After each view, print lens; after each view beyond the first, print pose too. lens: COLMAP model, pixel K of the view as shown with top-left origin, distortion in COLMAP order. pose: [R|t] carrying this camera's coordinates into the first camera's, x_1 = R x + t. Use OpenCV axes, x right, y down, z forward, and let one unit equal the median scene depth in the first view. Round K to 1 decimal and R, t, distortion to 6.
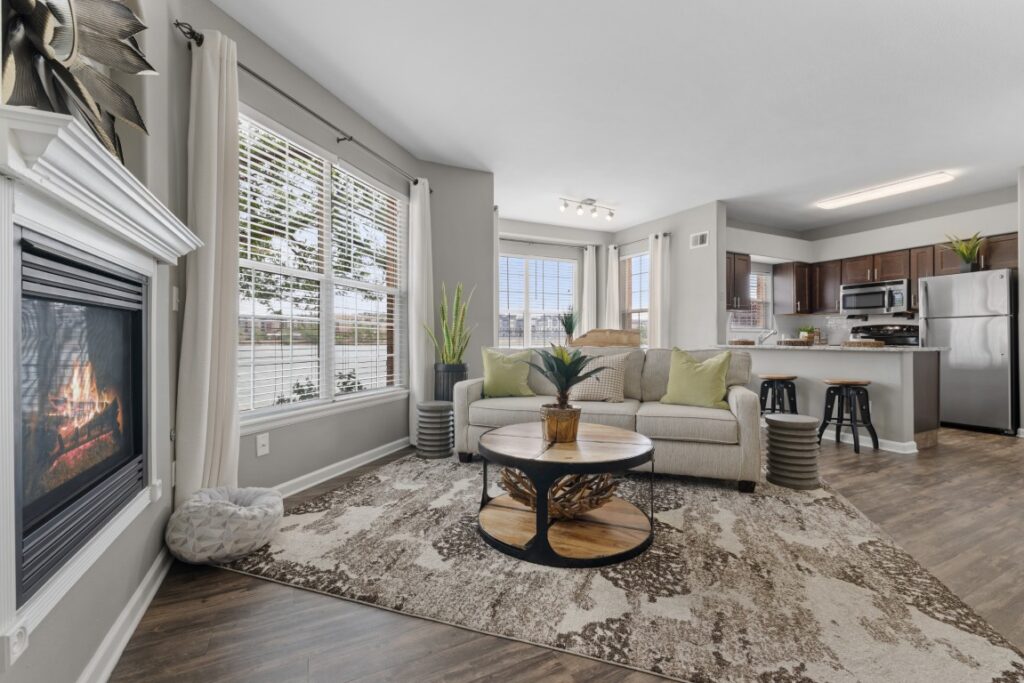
lens RADIAL K [[438.9, 0, 502.3], [0, 438.9, 339.3], [0, 0, 1]] dist [0.003990, -0.000147]
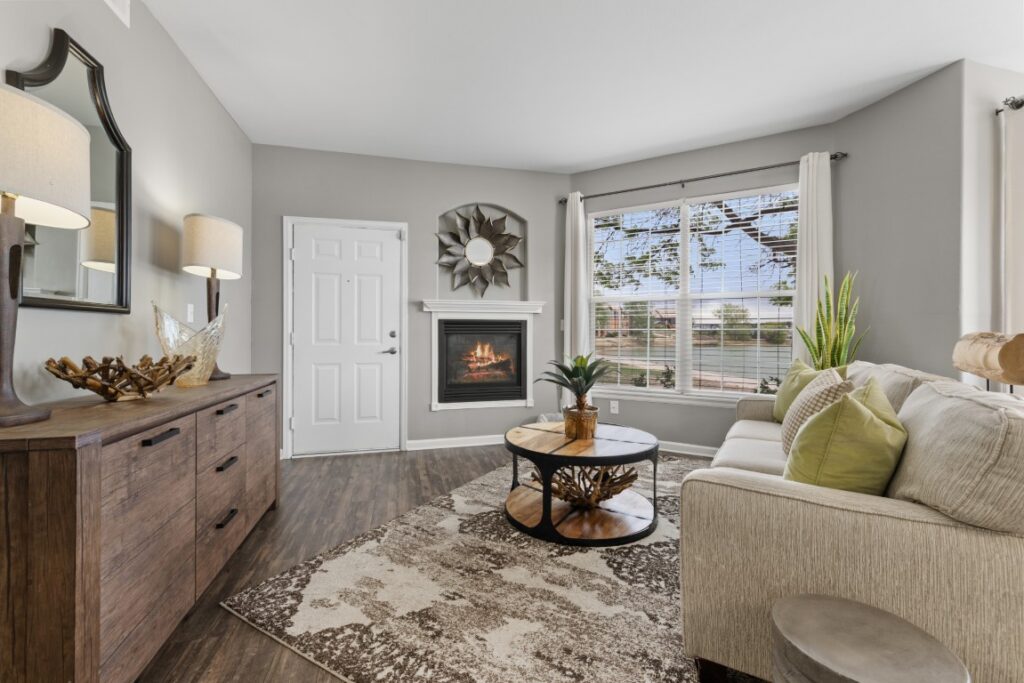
lens RADIAL K [[438.9, 0, 510.9], [0, 438.9, 337.8], [0, 0, 1]] dist [0.003990, -0.000147]
pose [[-0.214881, -0.001429, -0.976639, 1.640925], [-0.002617, 0.999996, -0.000888, -0.033193], [0.976637, 0.002365, -0.214884, 1.369450]]
